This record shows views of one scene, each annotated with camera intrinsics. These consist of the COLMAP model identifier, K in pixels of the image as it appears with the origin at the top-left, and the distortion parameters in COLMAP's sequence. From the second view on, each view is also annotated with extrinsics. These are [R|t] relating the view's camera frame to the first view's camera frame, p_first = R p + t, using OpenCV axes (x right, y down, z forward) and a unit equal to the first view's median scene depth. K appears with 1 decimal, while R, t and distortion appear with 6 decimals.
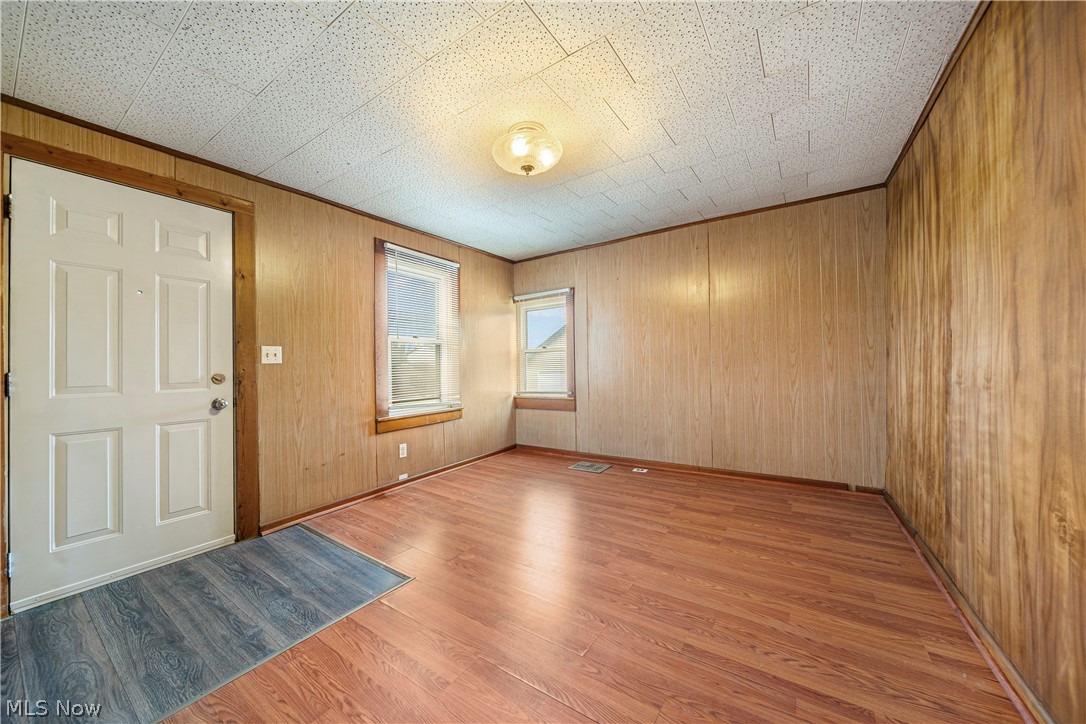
lens RADIAL K [[395.8, 0, 538.8], [0, 395.8, 364.0], [0, 0, 1]] dist [-0.000332, -0.000084]
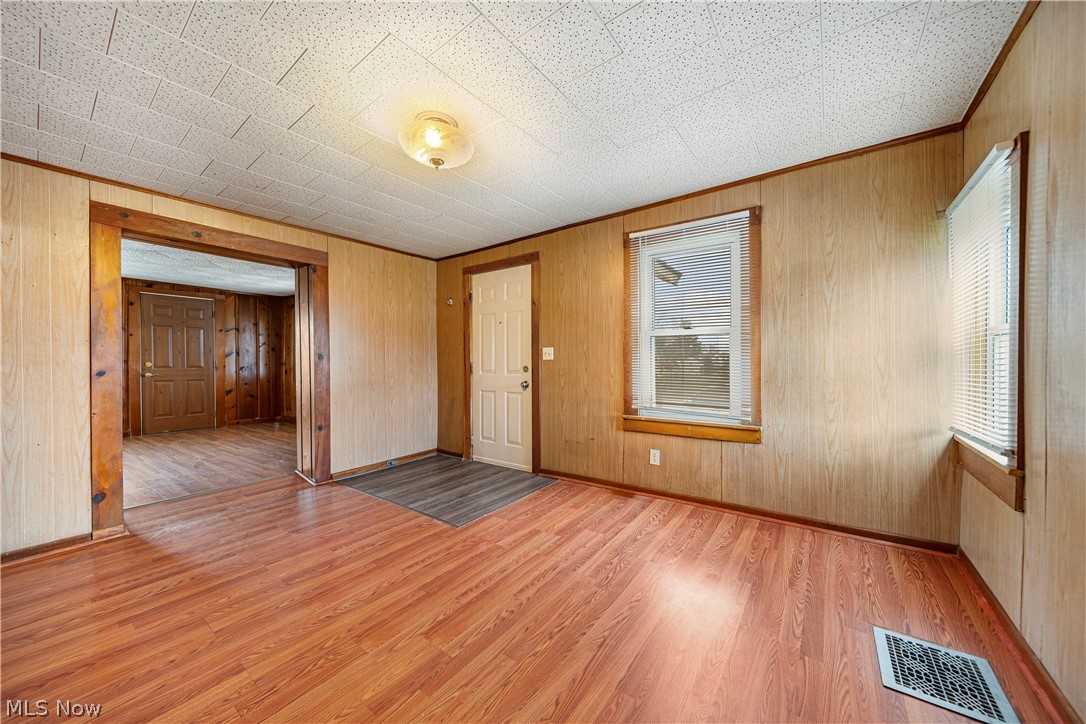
lens RADIAL K [[395.8, 0, 538.8], [0, 395.8, 364.0], [0, 0, 1]] dist [-0.000332, -0.000084]
pose [[-0.063646, 0.027518, -0.997593, 0.707959], [0.006959, 0.999608, 0.027130, -0.023550], [0.997948, -0.005216, -0.063812, 1.003548]]
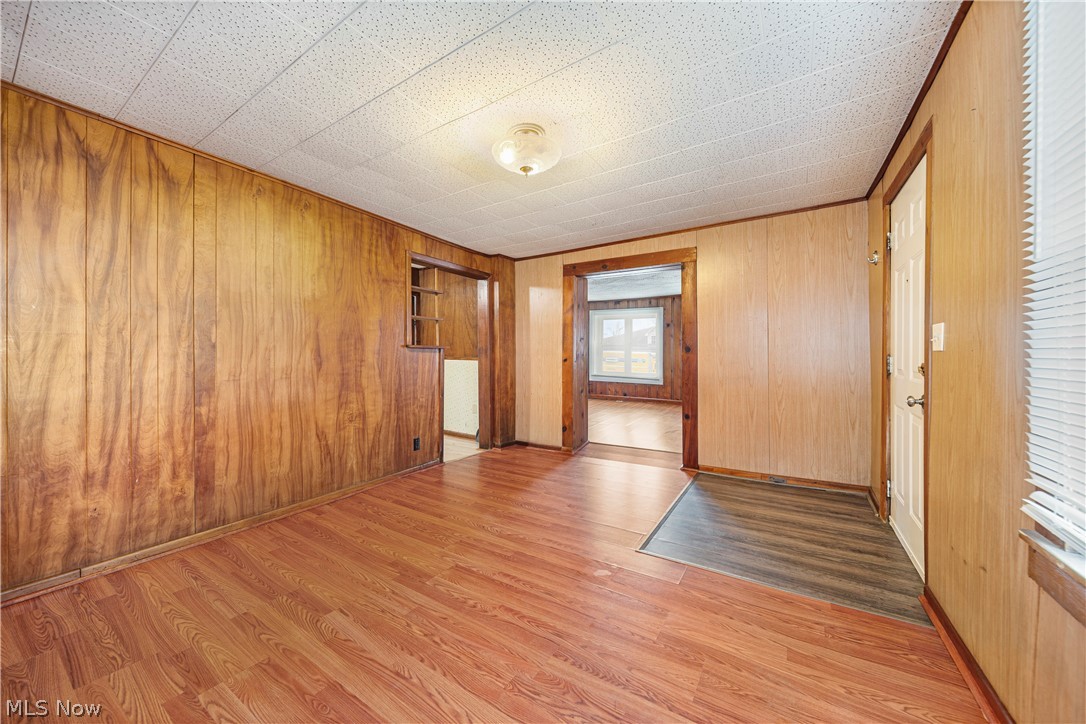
lens RADIAL K [[382.4, 0, 529.0], [0, 382.4, 355.5], [0, 0, 1]] dist [-0.002033, -0.000117]
pose [[-0.999701, 0.022020, 0.010639, -0.027765], [0.022035, 0.999756, 0.001336, -0.007375], [-0.010607, 0.001570, -0.999943, 1.533935]]
